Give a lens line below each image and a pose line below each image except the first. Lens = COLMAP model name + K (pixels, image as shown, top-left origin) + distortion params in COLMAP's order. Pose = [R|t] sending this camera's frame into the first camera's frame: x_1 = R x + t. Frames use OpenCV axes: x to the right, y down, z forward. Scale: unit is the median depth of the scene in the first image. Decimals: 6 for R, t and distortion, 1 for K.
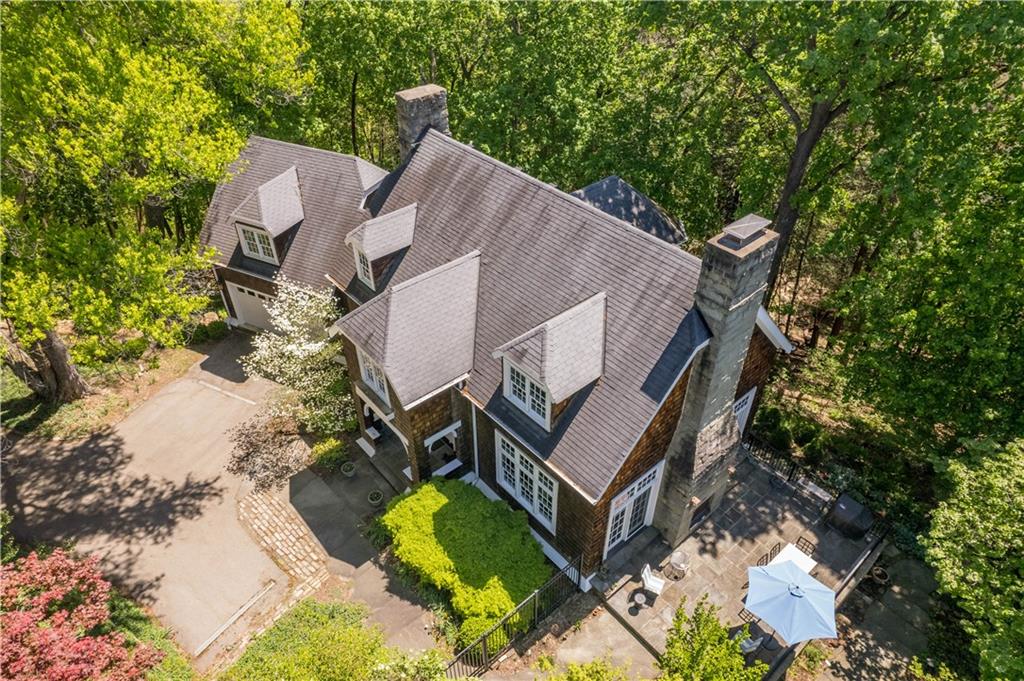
lens RADIAL K [[649.3, 0, 512.0], [0, 649.3, 340.5], [0, 0, 1]] dist [0.000943, 0.000043]
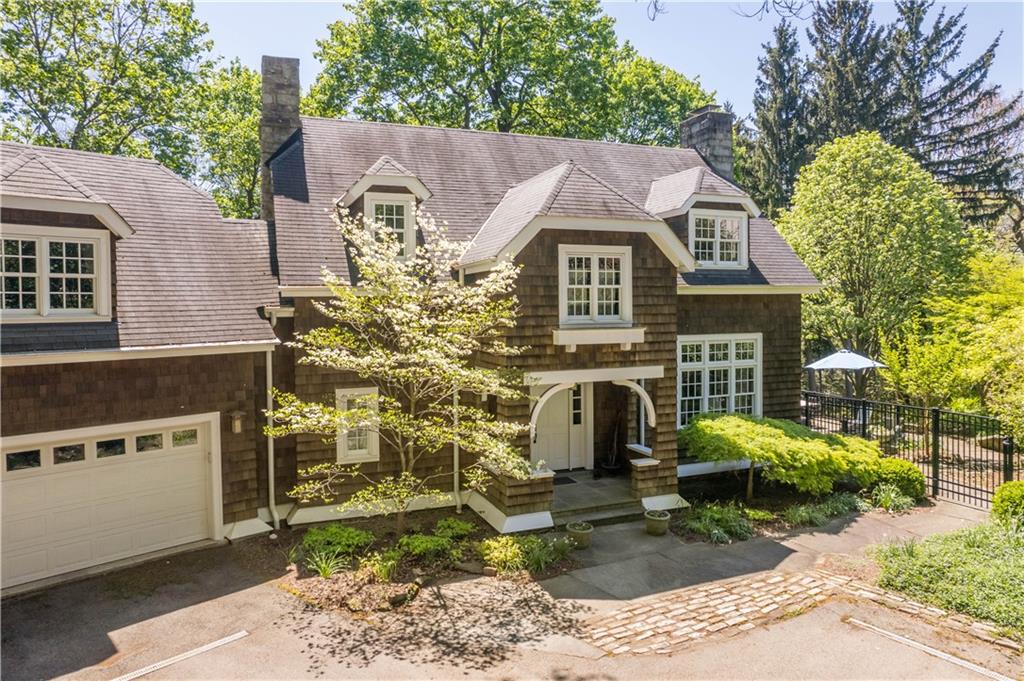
lens RADIAL K [[663.1, 0, 509.8], [0, 663.1, 319.3], [0, 0, 1]] dist [-0.050622, 0.075212]
pose [[0.327455, -0.022052, 0.944610, -0.823928], [0.594724, 0.781659, -0.187917, 0.142533], [-0.734218, 0.623316, 0.269073, 0.860266]]
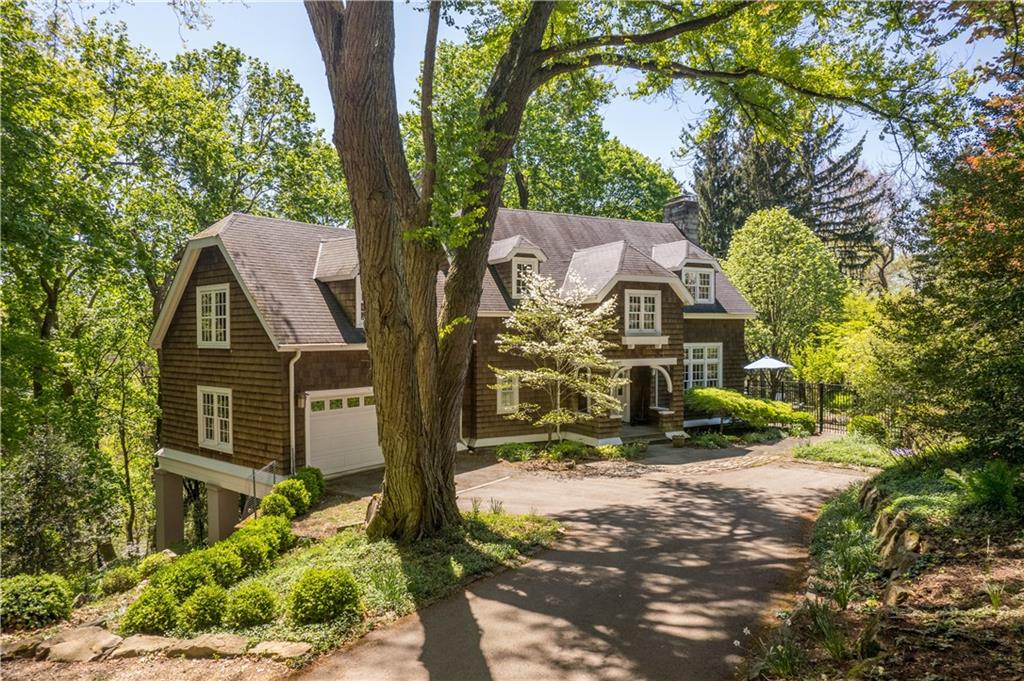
lens RADIAL K [[649.3, 0, 512.0], [0, 649.3, 340.5], [0, 0, 1]] dist [0.000943, 0.000043]
pose [[0.210980, -0.010879, 0.977430, -1.344011], [0.610424, 0.782459, -0.123052, 0.084738], [-0.763460, 0.622608, 0.171724, 0.961527]]
